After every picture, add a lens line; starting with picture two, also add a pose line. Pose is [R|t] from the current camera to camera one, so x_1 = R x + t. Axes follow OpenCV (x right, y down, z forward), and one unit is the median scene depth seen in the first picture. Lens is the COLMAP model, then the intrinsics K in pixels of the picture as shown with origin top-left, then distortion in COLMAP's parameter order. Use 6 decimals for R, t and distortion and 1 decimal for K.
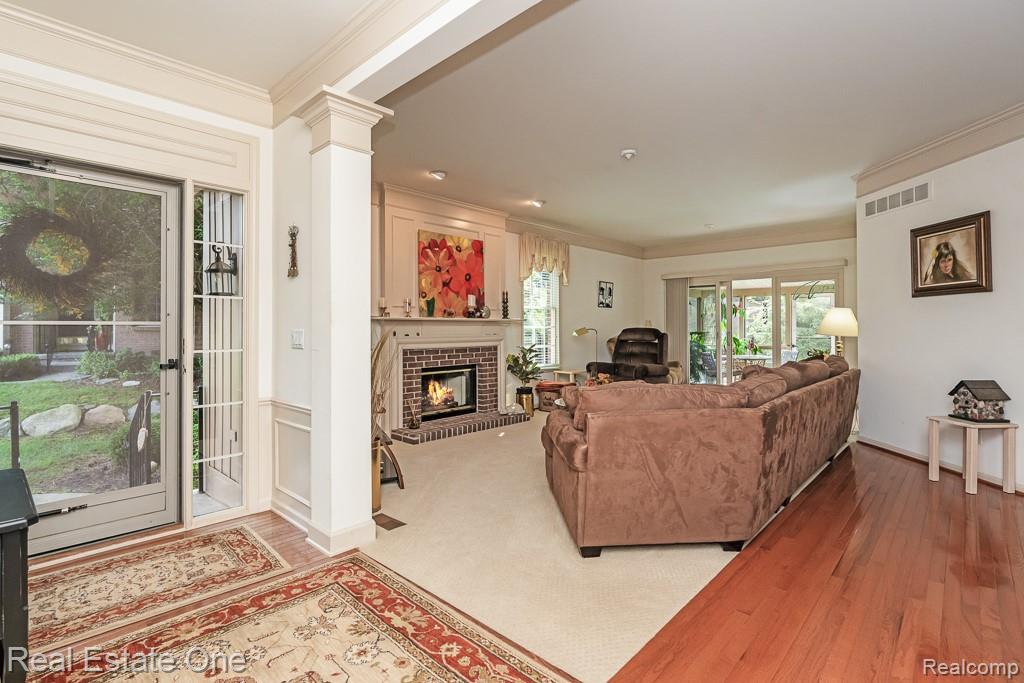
lens RADIAL K [[472.4, 0, 512.0], [0, 472.4, 322.9], [0, 0, 1]] dist [-0.001322, -0.000088]
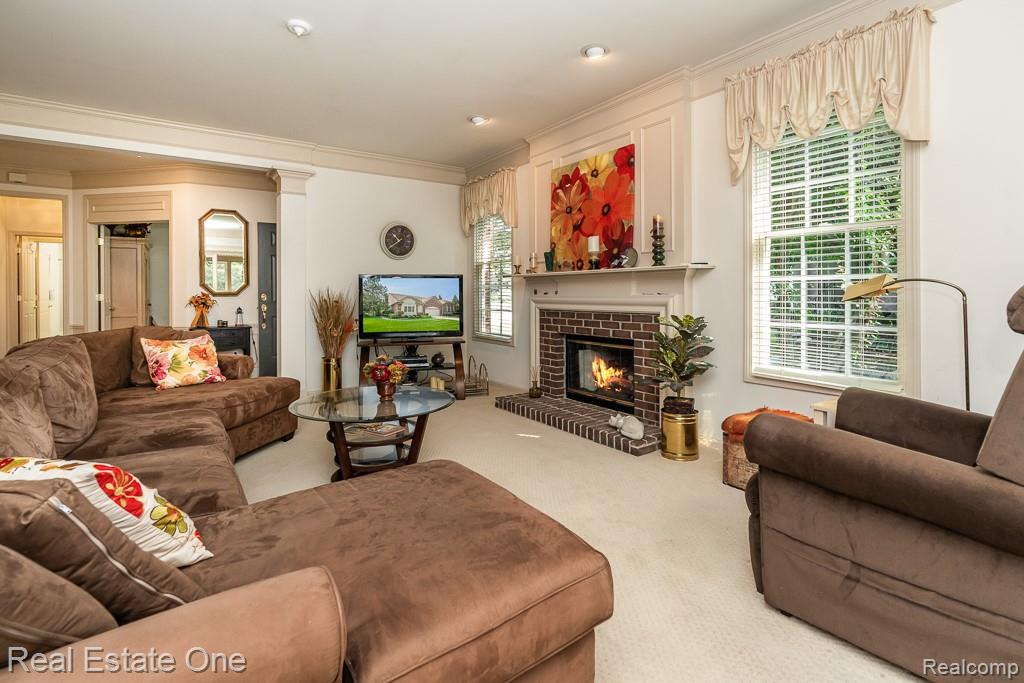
lens RADIAL K [[472.2, 0, 511.2], [0, 472.2, 295.5], [0, 0, 1]] dist [-0.000506, -0.000018]
pose [[-0.182216, 0.009204, -0.983216, 0.590683], [0.017611, 0.999826, 0.006096, 0.020337], [0.983101, -0.016205, -0.182346, 0.968463]]
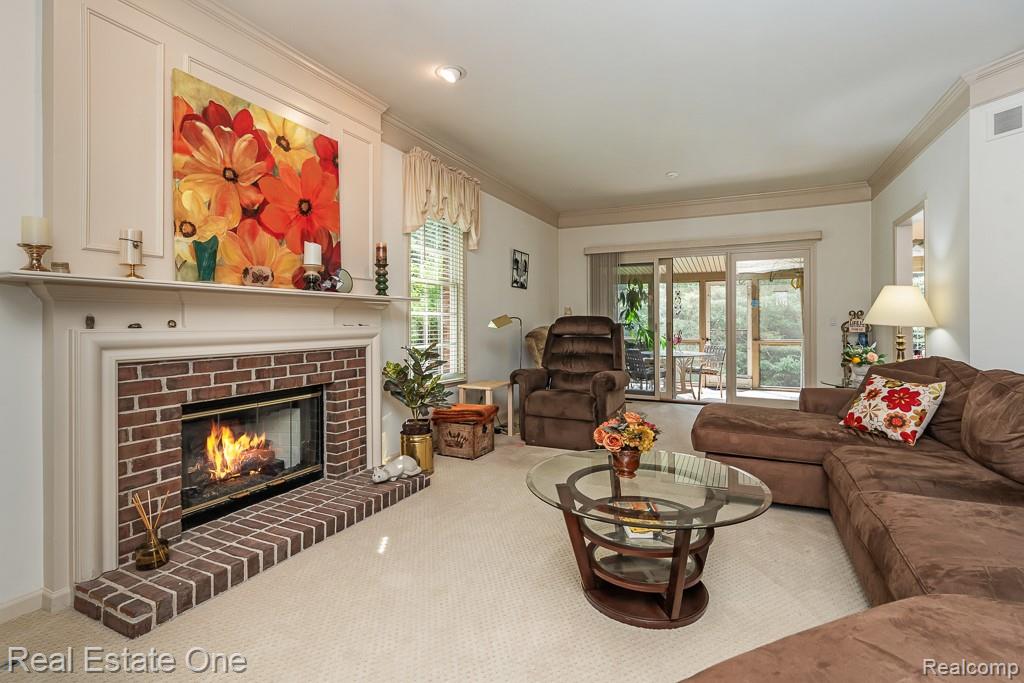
lens RADIAL K [[472.4, 0, 512.0], [0, 472.4, 322.9], [0, 0, 1]] dist [-0.001322, -0.000088]
pose [[0.953447, 0.002023, 0.301554, -0.035962], [-0.006102, 0.999902, 0.012585, 0.014630], [-0.301499, -0.013839, 0.953366, 0.464306]]
